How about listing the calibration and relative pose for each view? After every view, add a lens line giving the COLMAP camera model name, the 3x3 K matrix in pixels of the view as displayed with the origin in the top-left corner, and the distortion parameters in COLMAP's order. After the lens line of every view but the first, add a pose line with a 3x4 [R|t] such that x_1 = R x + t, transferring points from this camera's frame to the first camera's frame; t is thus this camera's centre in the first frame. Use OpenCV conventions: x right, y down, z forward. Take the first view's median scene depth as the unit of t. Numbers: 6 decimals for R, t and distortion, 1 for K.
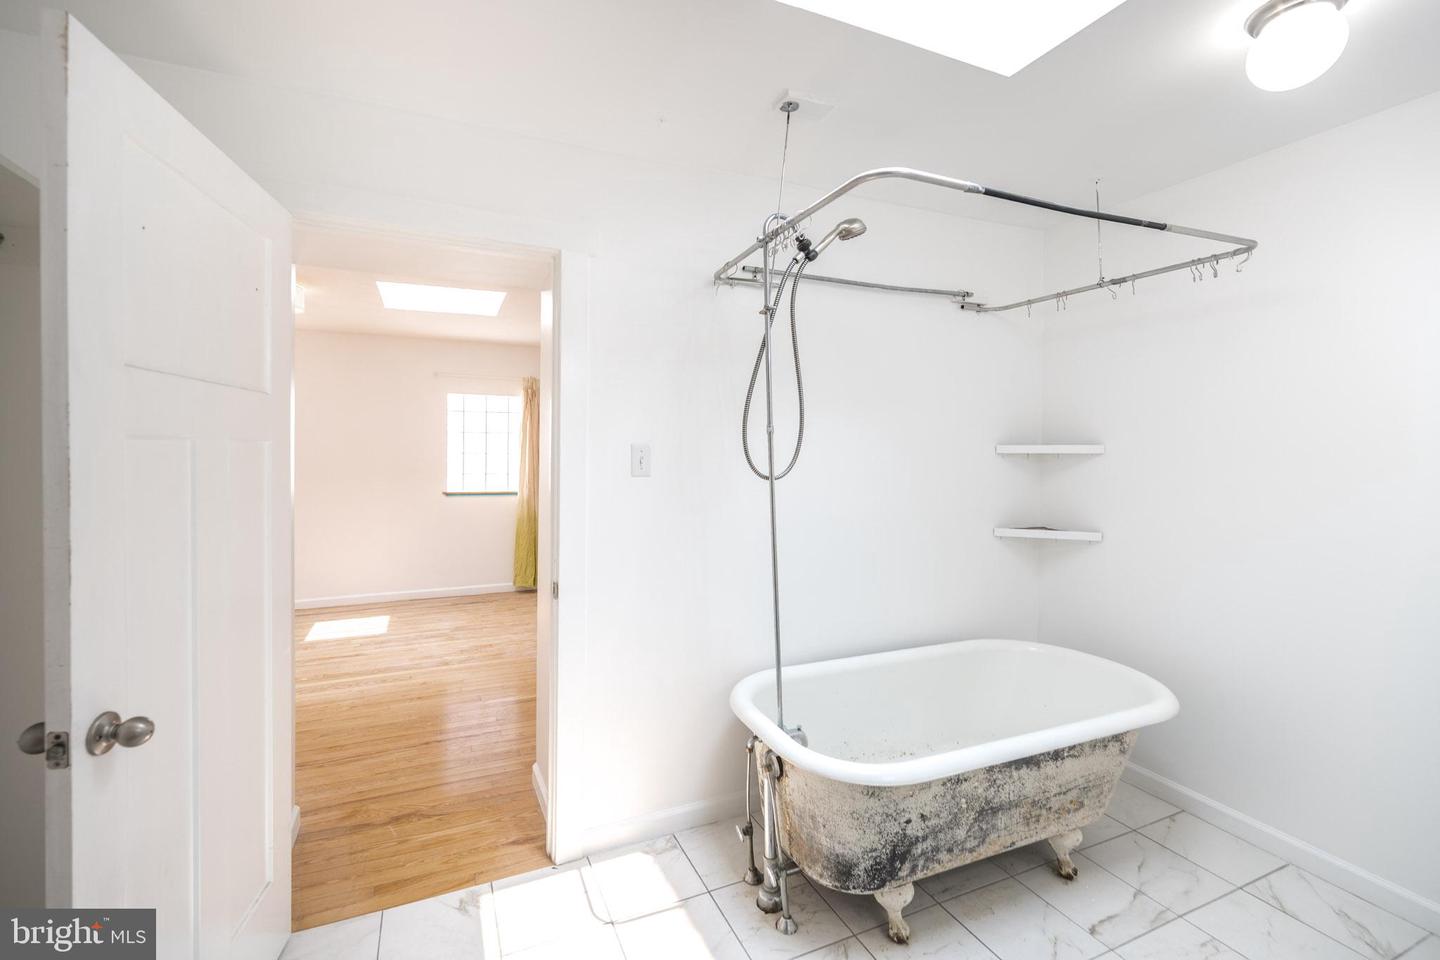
lens RADIAL K [[588.9, 0, 715.6], [0, 588.9, 463.7], [0, 0, 1]] dist [-0.001043, -0.000102]
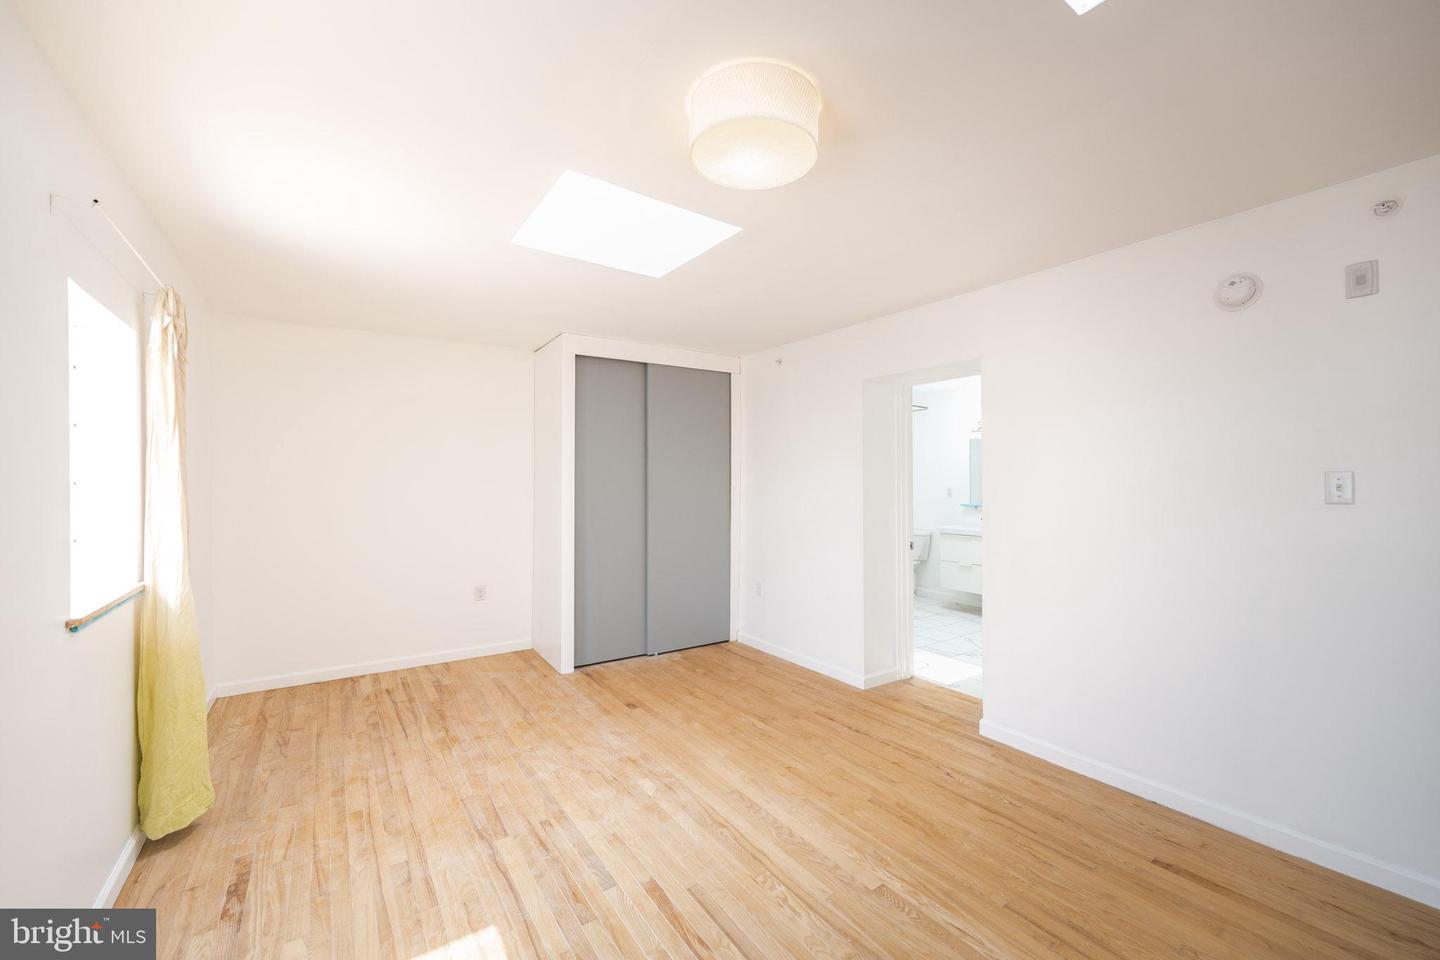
lens RADIAL K [[557.6, 0, 712.6], [0, 557.6, 483.3], [0, 0, 1]] dist [-0.002766, -0.000239]
pose [[-0.153297, -0.011968, 0.988108, -1.079265], [0.019007, 0.999706, 0.015057, -0.025202], [-0.987997, 0.021089, -0.153024, 1.017797]]
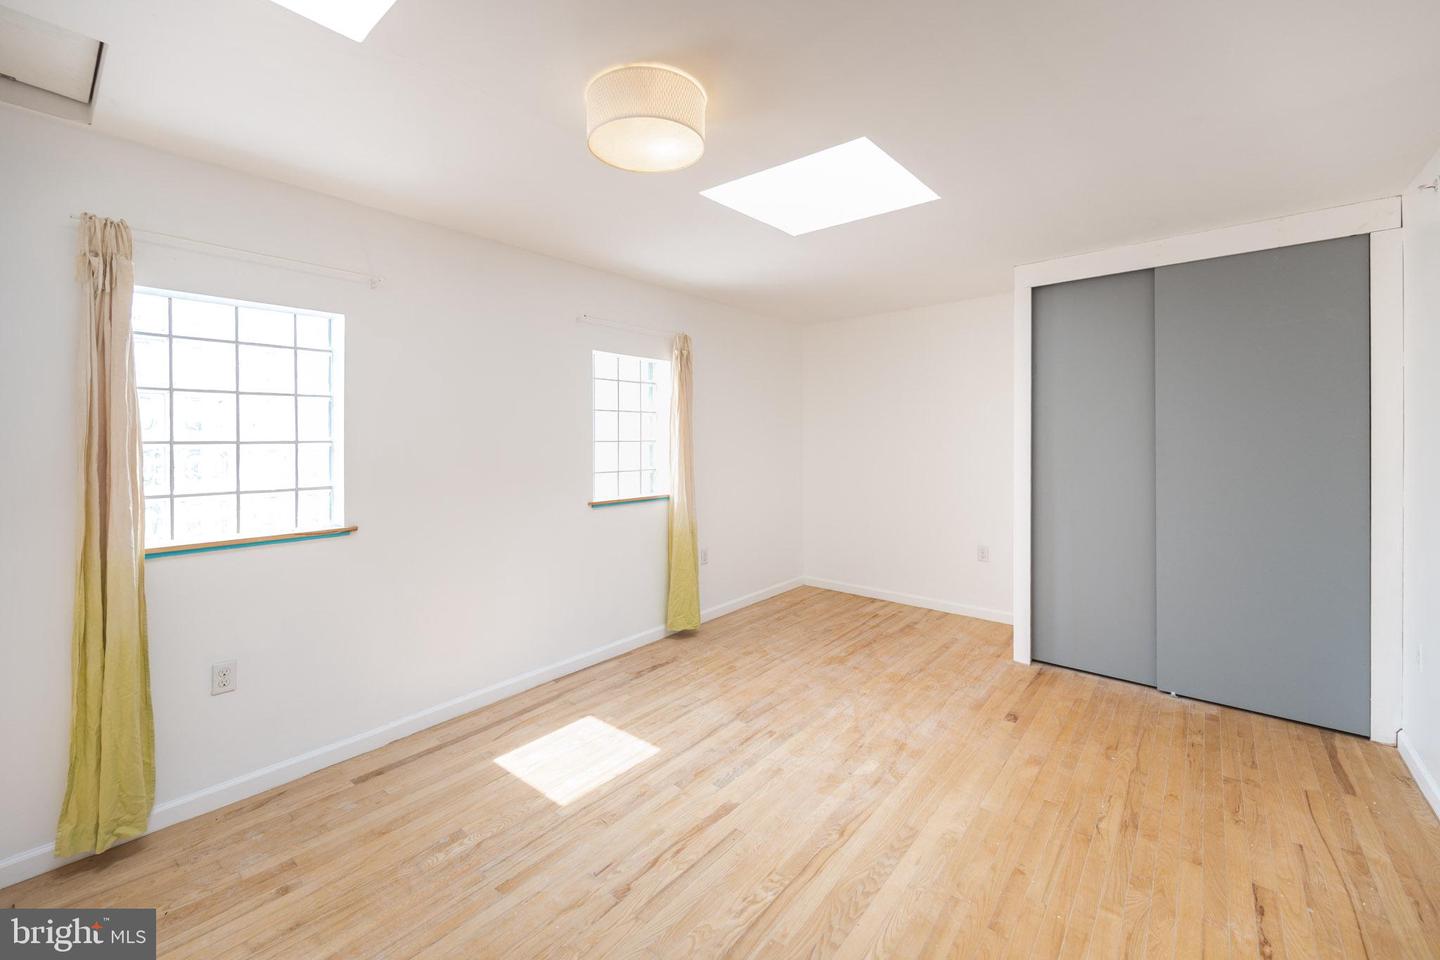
lens RADIAL K [[580.3, 0, 720.1], [0, 580.3, 438.7], [0, 0, 1]] dist [-0.001267, -0.000478]
pose [[0.903166, -0.012757, 0.429101, -0.842565], [0.019507, 0.999745, -0.011336, -0.016113], [-0.428847, 0.018608, 0.903185, 0.505516]]
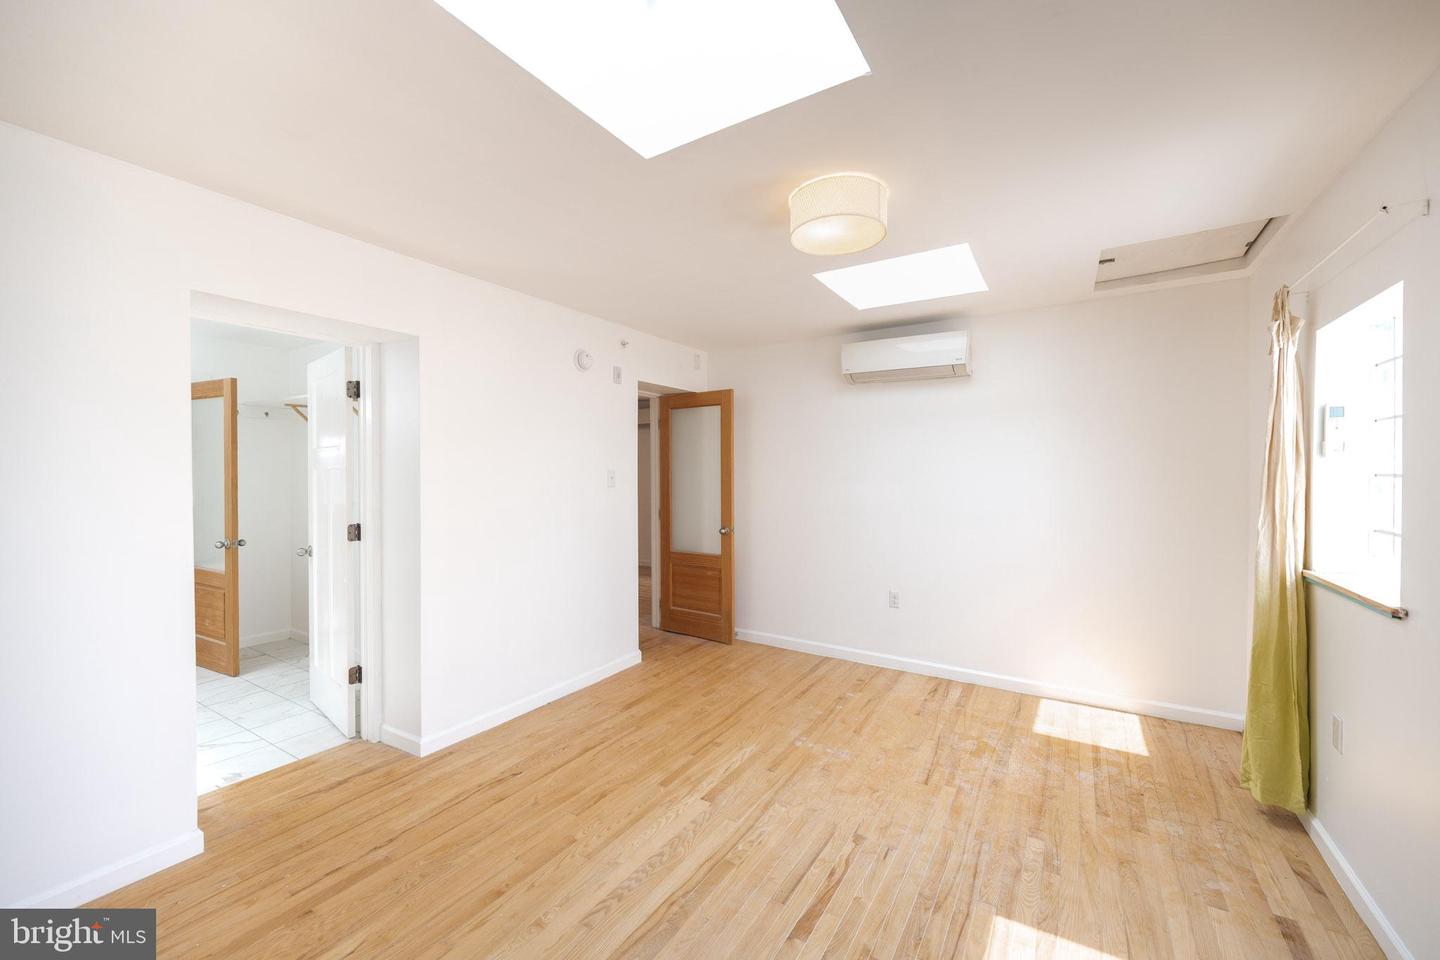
lens RADIAL K [[573.4, 0, 725.8], [0, 573.4, 473.2], [0, 0, 1]] dist [-0.002128, -0.000249]
pose [[-0.842216, -0.007549, -0.539088, -0.319444], [-0.017750, 0.999748, 0.013730, -0.028748], [0.538848, 0.021132, -0.842138, 1.332478]]
